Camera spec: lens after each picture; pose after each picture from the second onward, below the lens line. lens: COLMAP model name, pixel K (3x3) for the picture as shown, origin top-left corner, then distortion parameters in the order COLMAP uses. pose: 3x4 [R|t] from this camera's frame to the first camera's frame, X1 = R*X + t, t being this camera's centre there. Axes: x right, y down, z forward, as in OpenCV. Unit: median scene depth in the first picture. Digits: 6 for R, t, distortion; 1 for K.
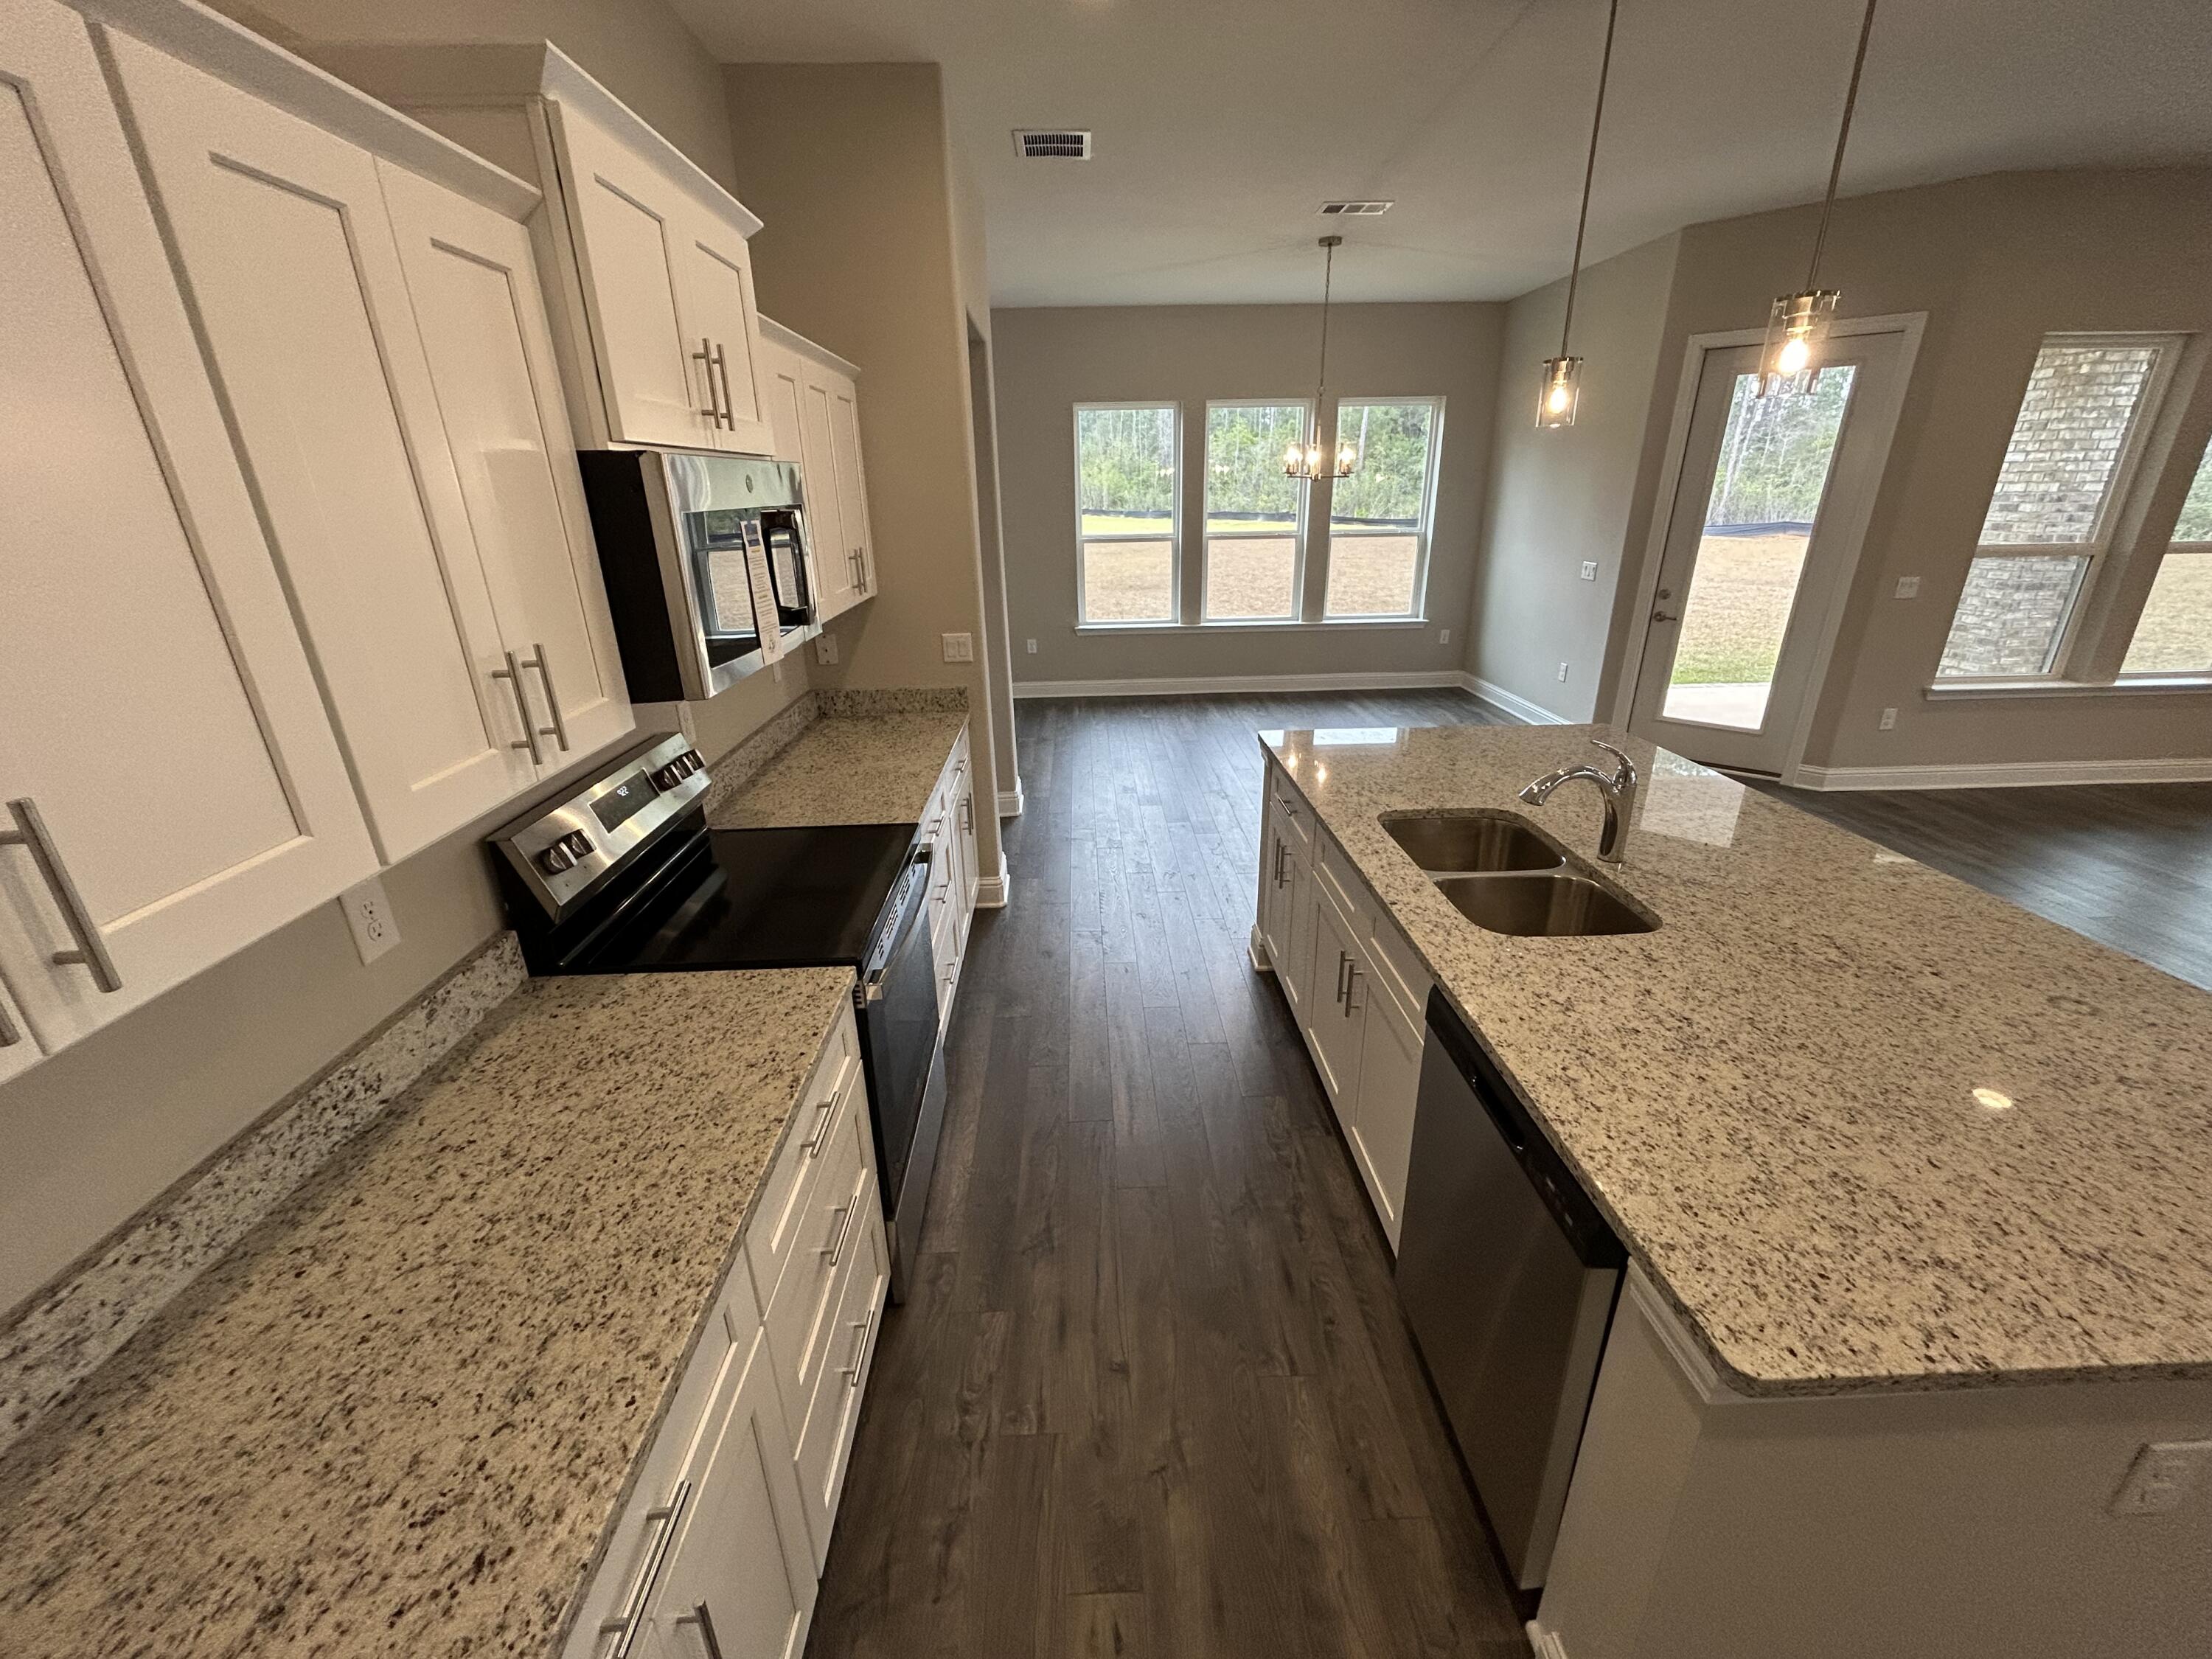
lens RADIAL K [[893.5, 0, 1124.5], [0, 893.5, 828.4], [0, 0, 1]] dist [-0.002994, 0.001616]
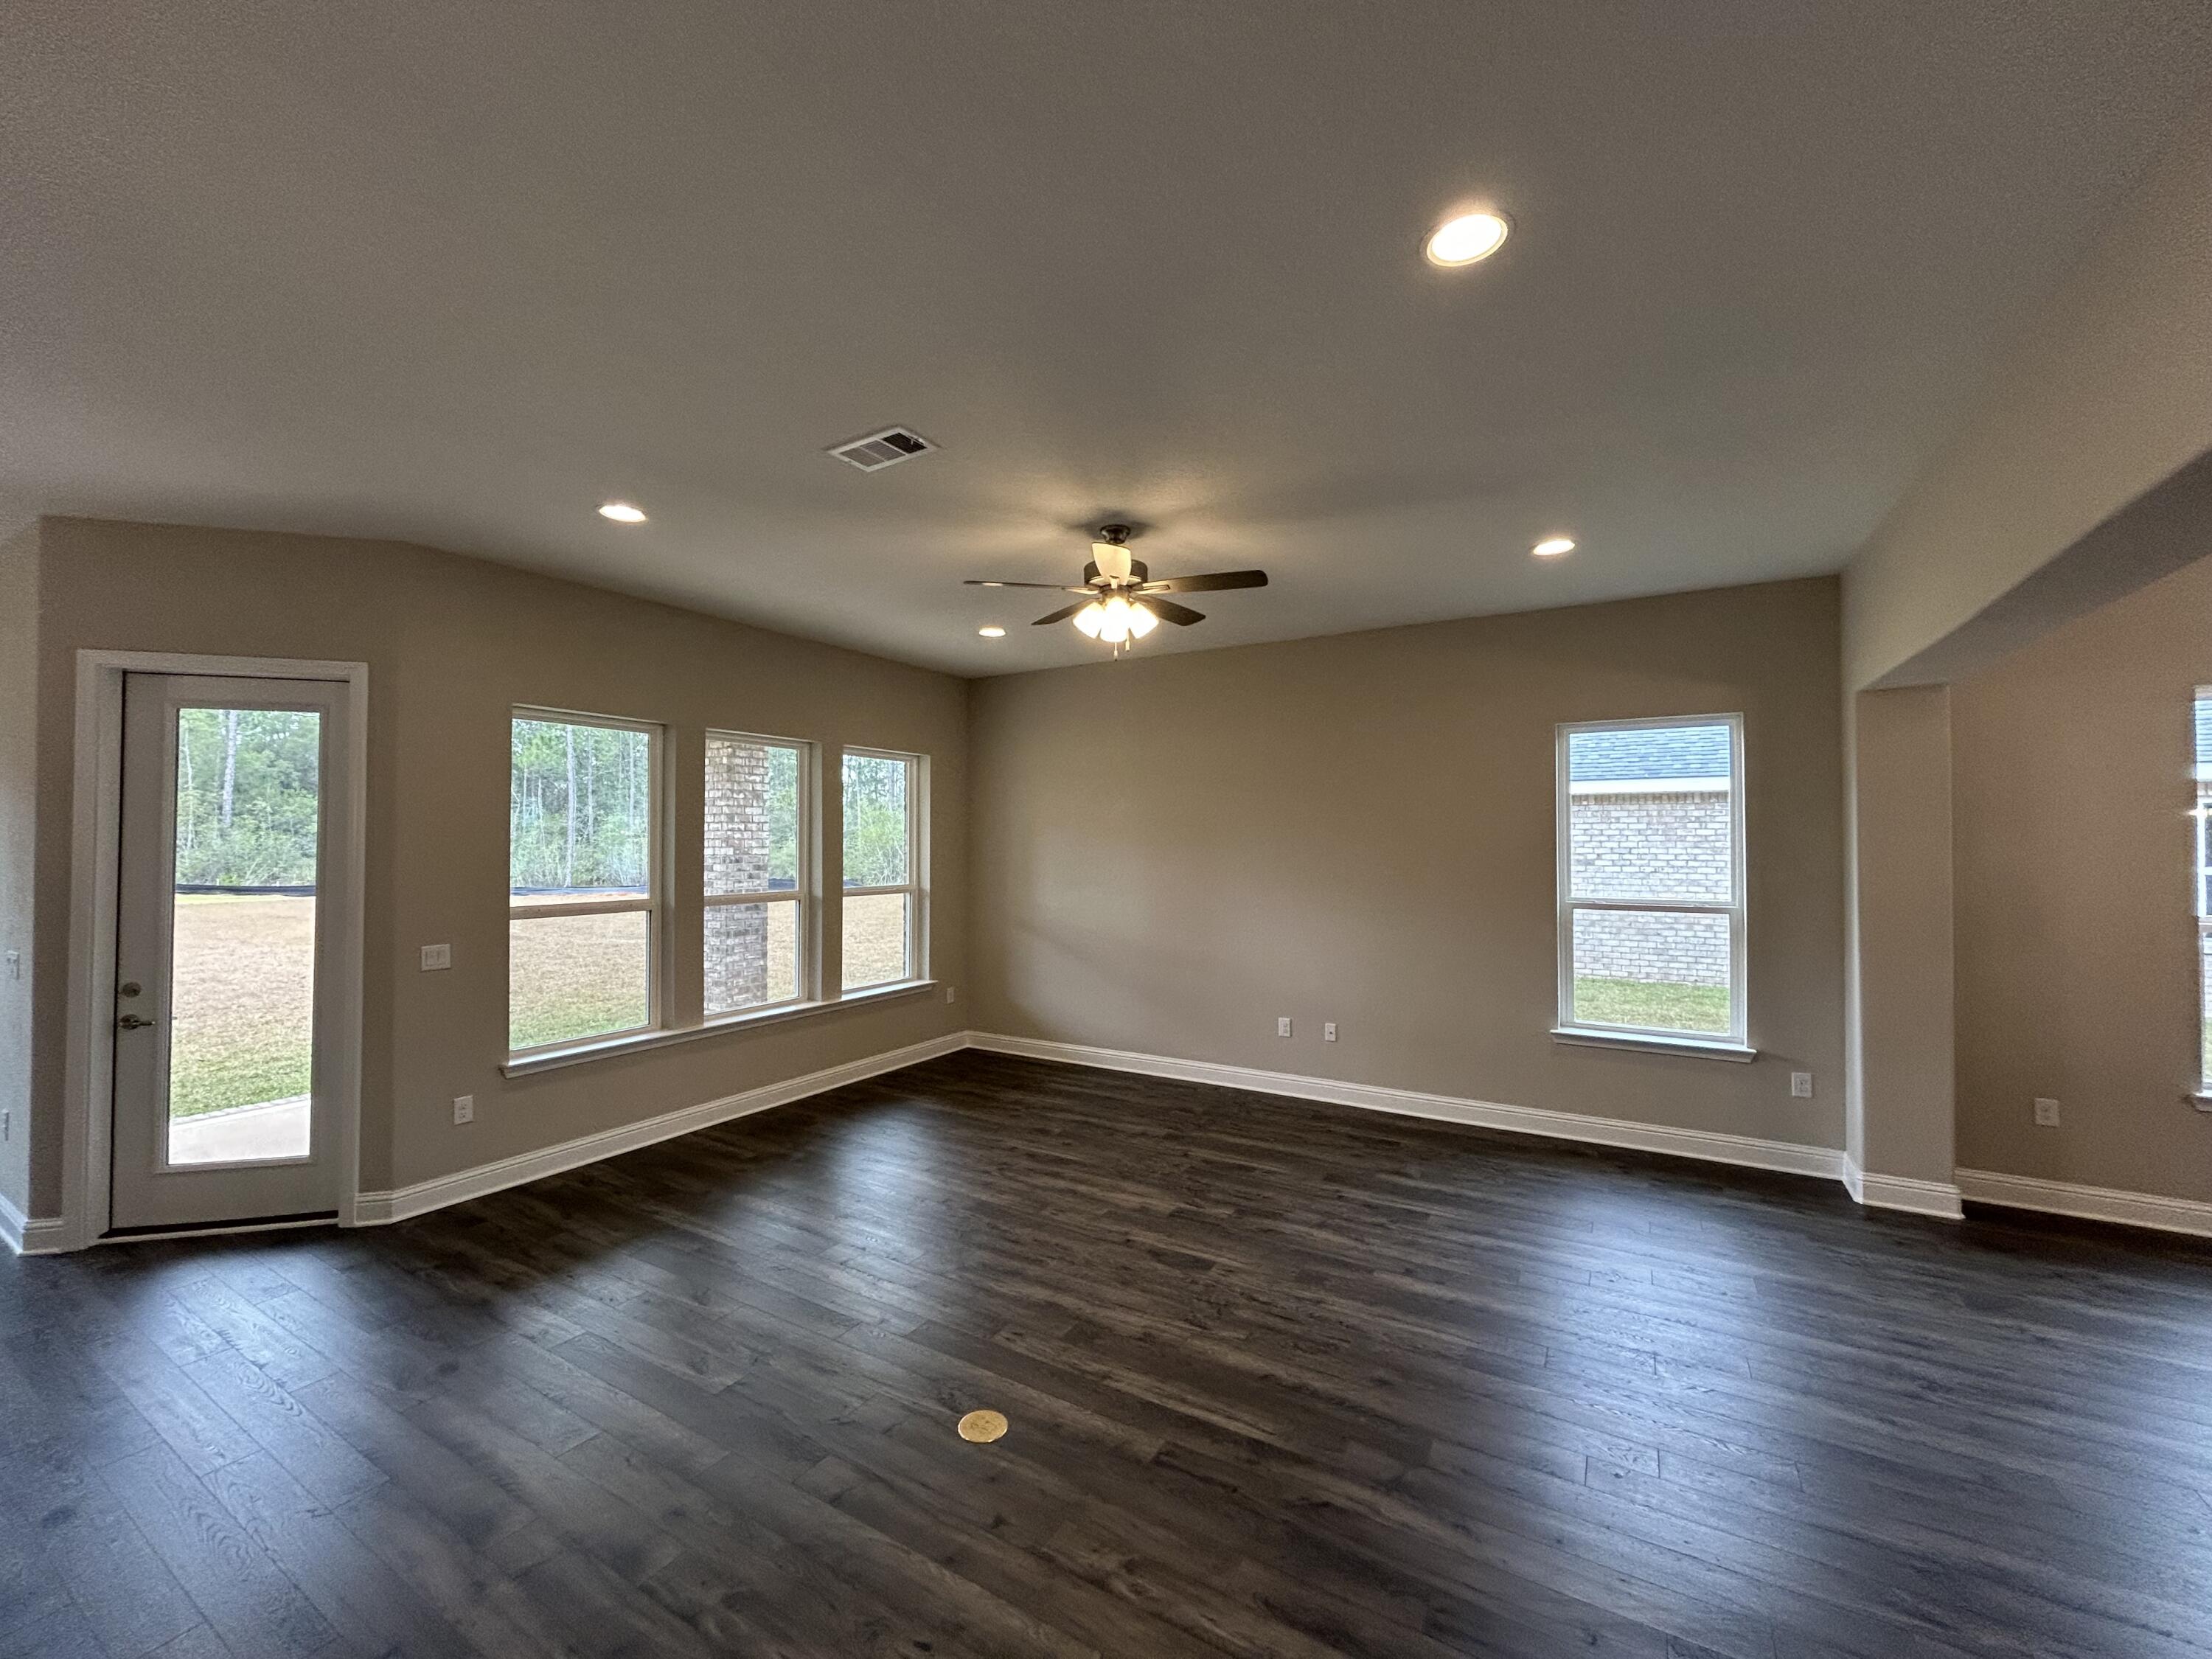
lens RADIAL K [[893.5, 0, 1115.8], [0, 893.5, 831.1], [0, 0, 1]] dist [-0.002994, 0.001616]
pose [[0.525922, 0.028247, 0.850064, 0.295065], [0.295285, 0.931218, -0.213633, -0.005273], [-0.797629, 0.363365, 0.481407, 0.017925]]
